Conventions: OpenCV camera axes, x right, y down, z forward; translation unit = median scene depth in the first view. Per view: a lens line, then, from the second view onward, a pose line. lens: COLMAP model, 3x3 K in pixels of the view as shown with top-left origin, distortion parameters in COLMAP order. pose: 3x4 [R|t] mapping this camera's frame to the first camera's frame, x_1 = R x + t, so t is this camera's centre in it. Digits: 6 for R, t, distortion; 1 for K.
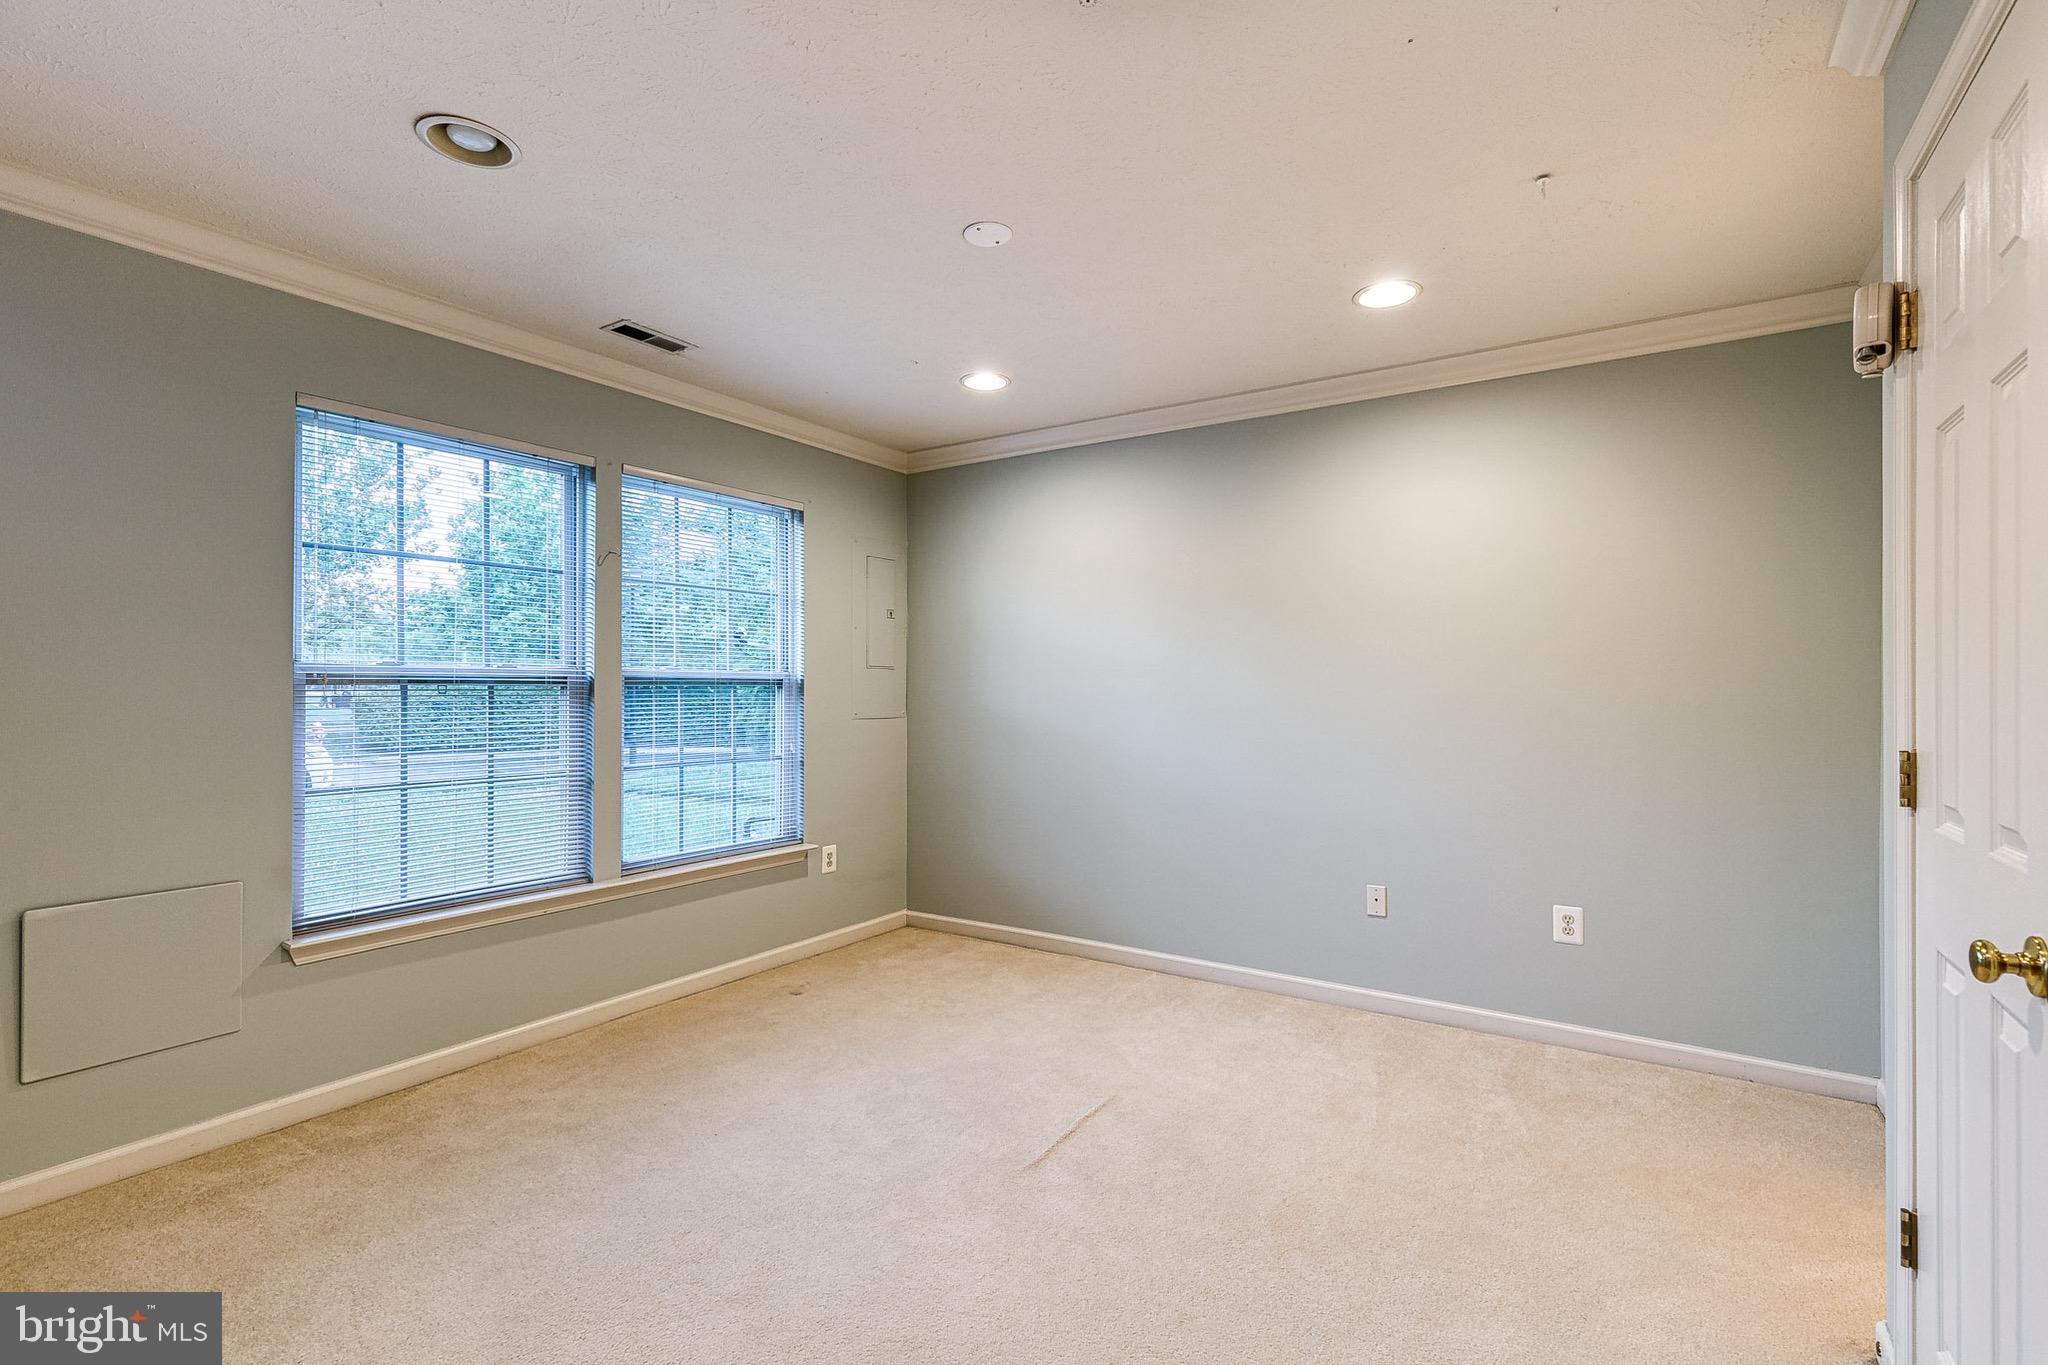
lens RADIAL K [[925.1, 0, 1045.6], [0, 925.1, 688.9], [0, 0, 1]] dist [0.008507, -0.000183]
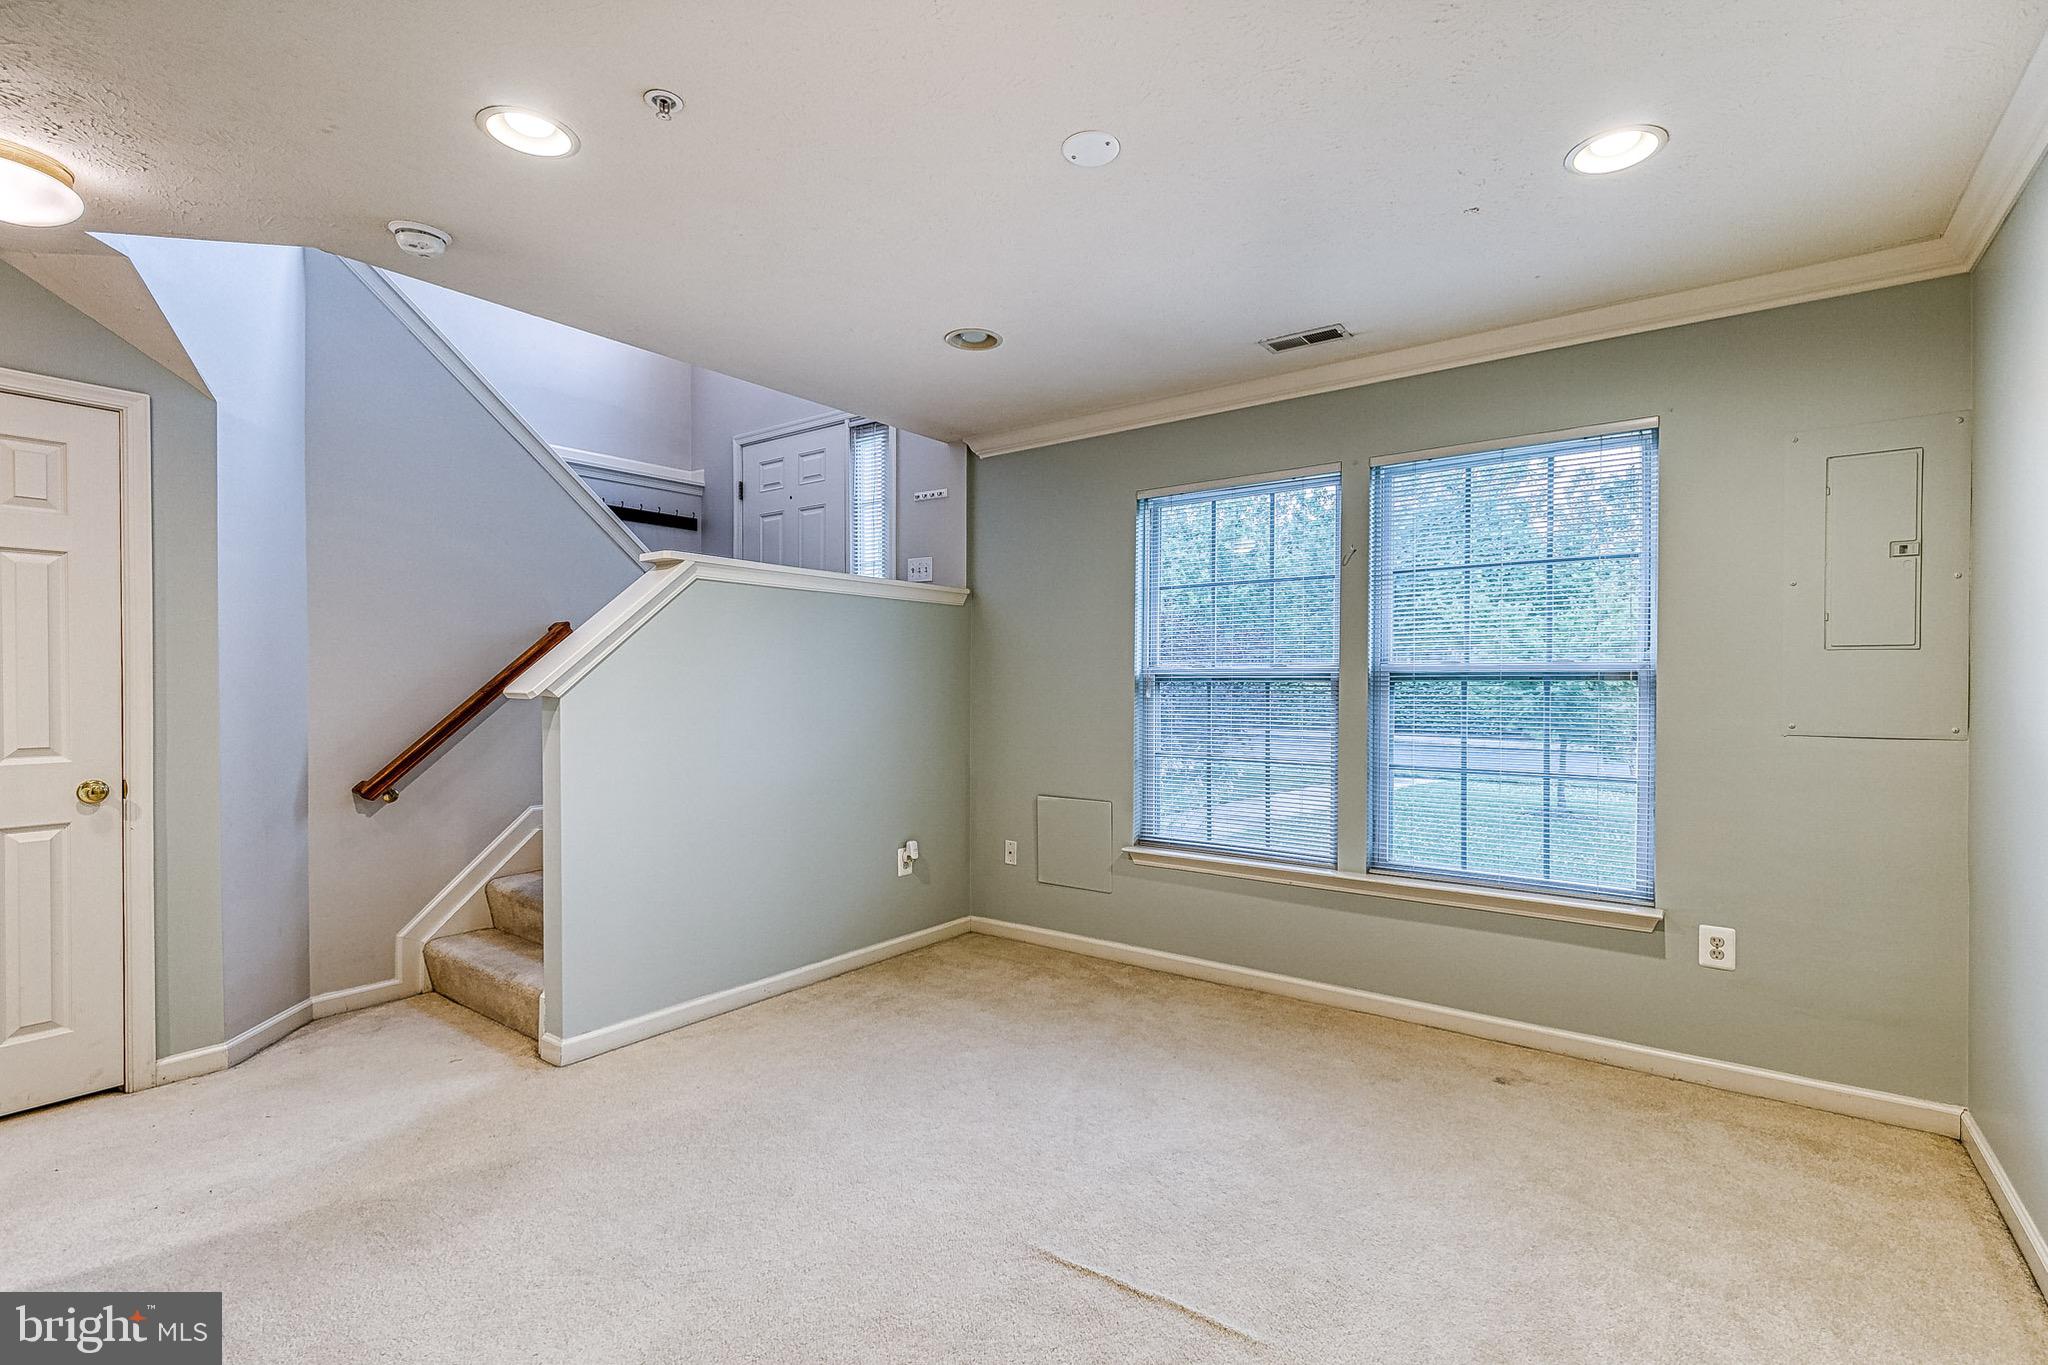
lens RADIAL K [[925.1, 0, 1045.6], [0, 925.1, 688.9], [0, 0, 1]] dist [0.008507, -0.000183]
pose [[-0.058720, 0.008887, -0.998235, 0.582605], [0.003288, 0.999957, 0.008709, -0.005857], [0.998269, -0.002771, -0.058747, 0.747089]]
